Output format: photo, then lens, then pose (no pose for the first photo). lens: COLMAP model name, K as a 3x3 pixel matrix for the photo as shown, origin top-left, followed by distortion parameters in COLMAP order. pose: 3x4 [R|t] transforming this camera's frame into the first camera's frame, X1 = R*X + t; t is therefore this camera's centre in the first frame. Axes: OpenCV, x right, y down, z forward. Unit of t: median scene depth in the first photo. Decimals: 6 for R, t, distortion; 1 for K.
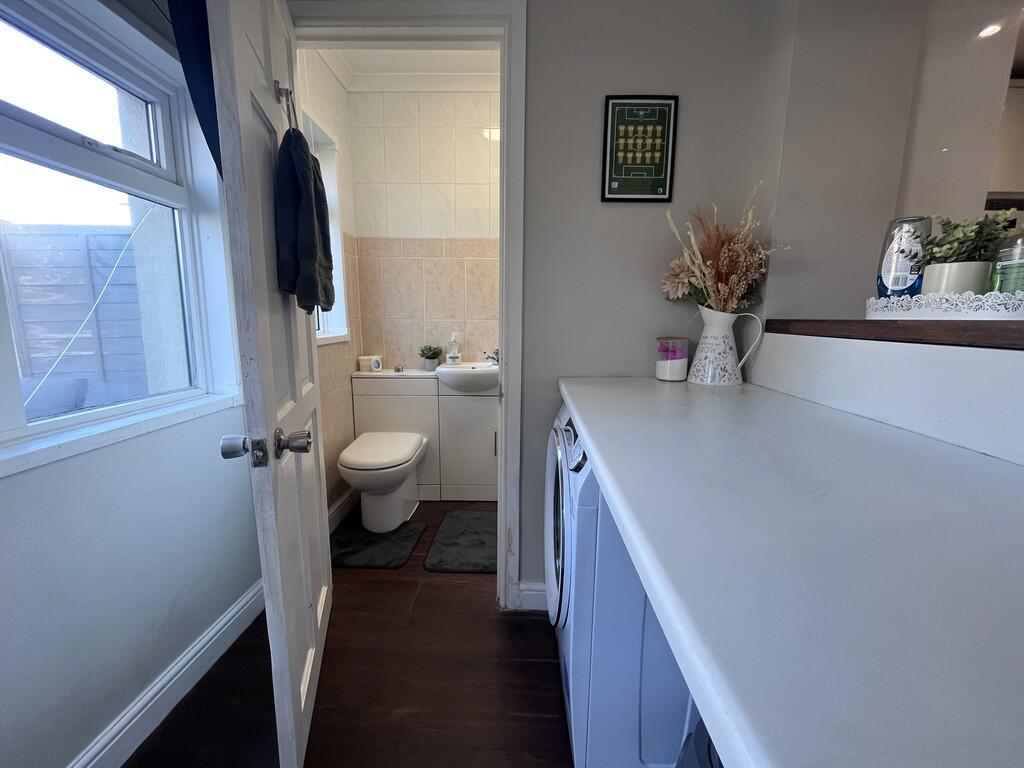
lens RADIAL K [[417.5, 0, 510.3], [0, 417.5, 387.9], [0, 0, 1]] dist [-0.001469, -0.000185]
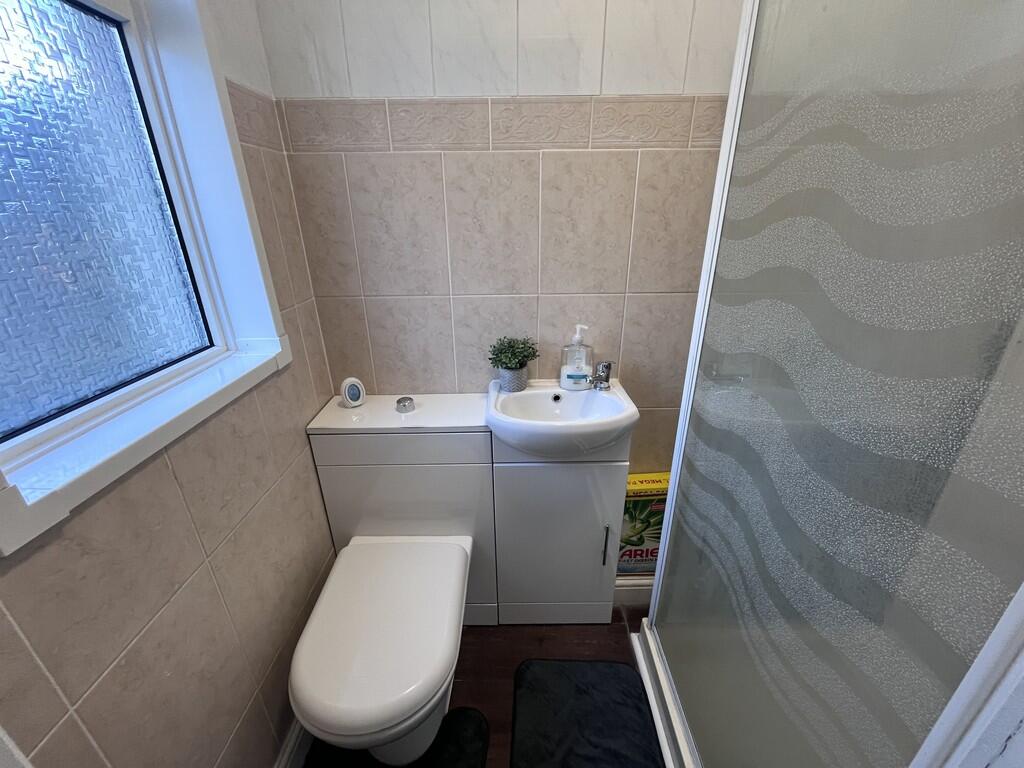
lens RADIAL K [[417.5, 0, 512.5], [0, 417.5, 388.1], [0, 0, 1]] dist [-0.001469, -0.000185]
pose [[0.999534, -0.028618, 0.010605, -0.148667], [0.025553, 0.974731, 0.221917, -0.169807], [-0.016688, -0.221543, 0.975008, 0.532859]]
